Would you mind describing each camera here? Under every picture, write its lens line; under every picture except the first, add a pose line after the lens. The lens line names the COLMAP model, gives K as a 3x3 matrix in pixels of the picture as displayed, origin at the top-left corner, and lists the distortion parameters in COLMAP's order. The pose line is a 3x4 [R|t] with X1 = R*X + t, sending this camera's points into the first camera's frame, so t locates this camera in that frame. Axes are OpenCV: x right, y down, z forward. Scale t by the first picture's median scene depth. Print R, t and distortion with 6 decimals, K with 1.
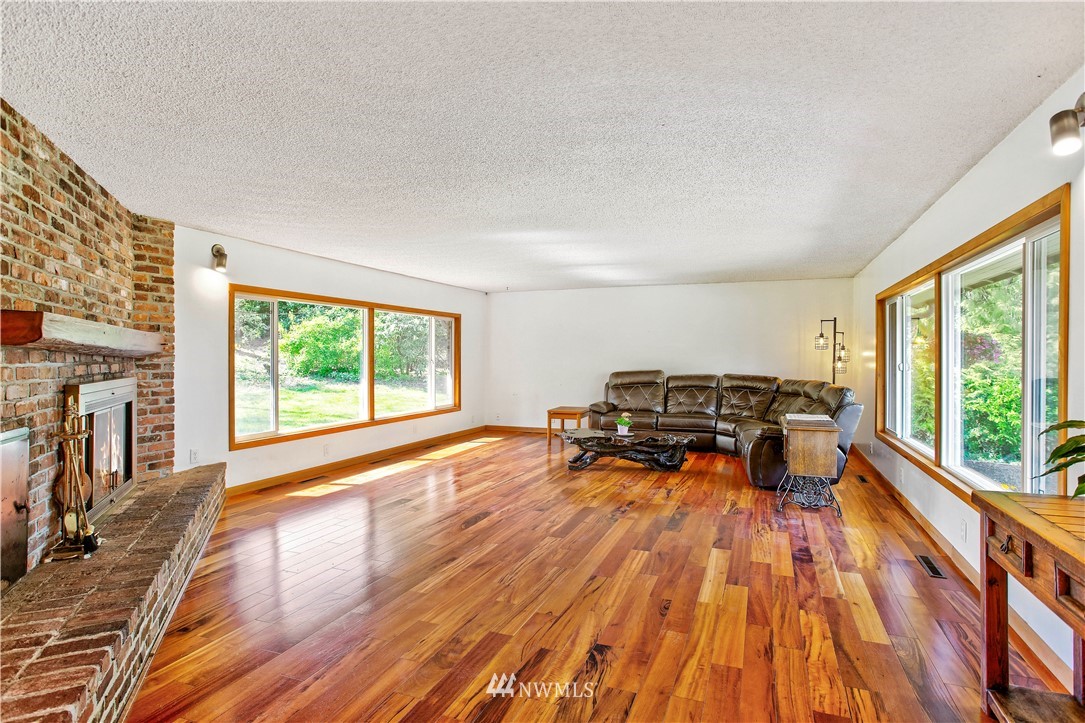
lens RADIAL K [[573.9, 0, 541.7], [0, 573.9, 359.7], [0, 0, 1]] dist [-0.004369, -0.000459]
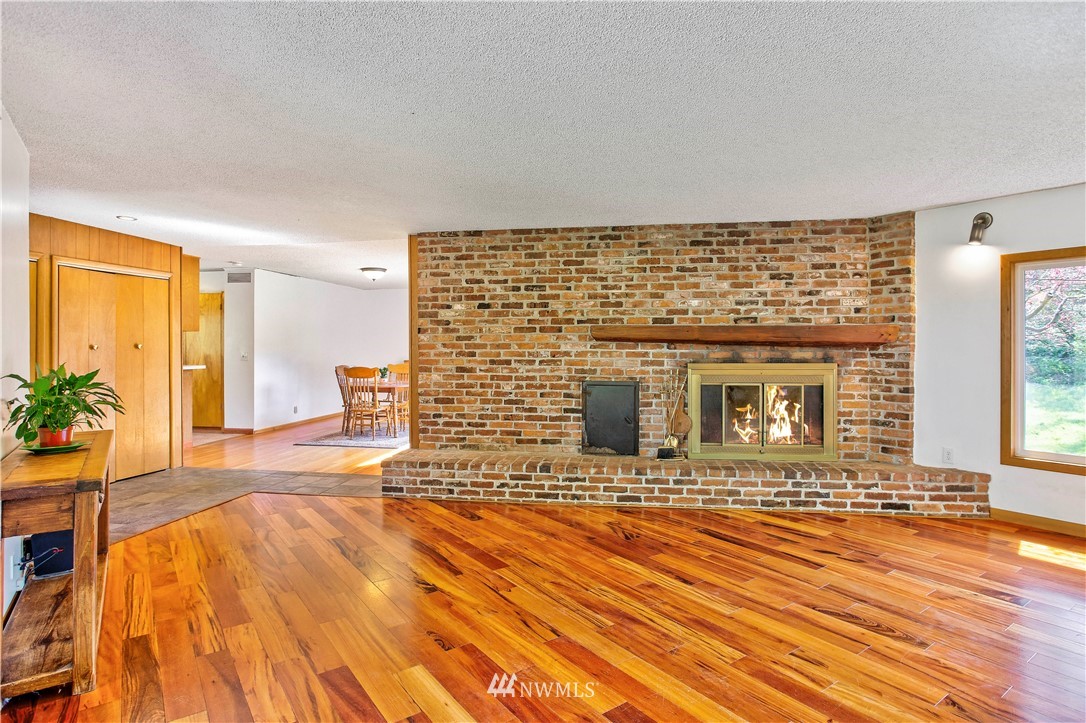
lens RADIAL K [[579.2, 0, 542.4], [0, 579.2, 352.4], [0, 0, 1]] dist [-0.030302, 0.003892]
pose [[-0.545801, 0.004859, -0.837901, 0.557879], [-0.001776, 0.999974, 0.006956, -0.000326], [0.837913, 0.005285, -0.545778, 1.053038]]
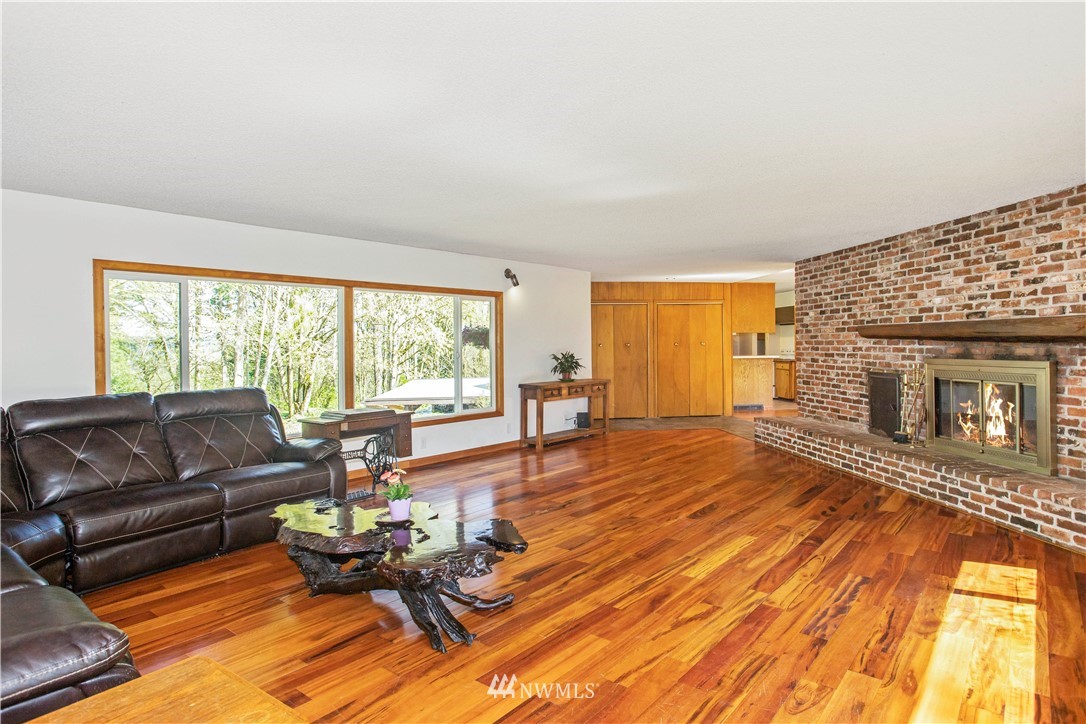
lens RADIAL K [[579.2, 0, 540.3], [0, 579.2, 354.4], [0, 0, 1]] dist [-0.030302, 0.003892]
pose [[-0.948035, 0.006647, 0.318095, -0.148991], [0.013027, 0.999754, 0.017935, -0.011249], [-0.317898, 0.021146, -0.947889, 2.039345]]
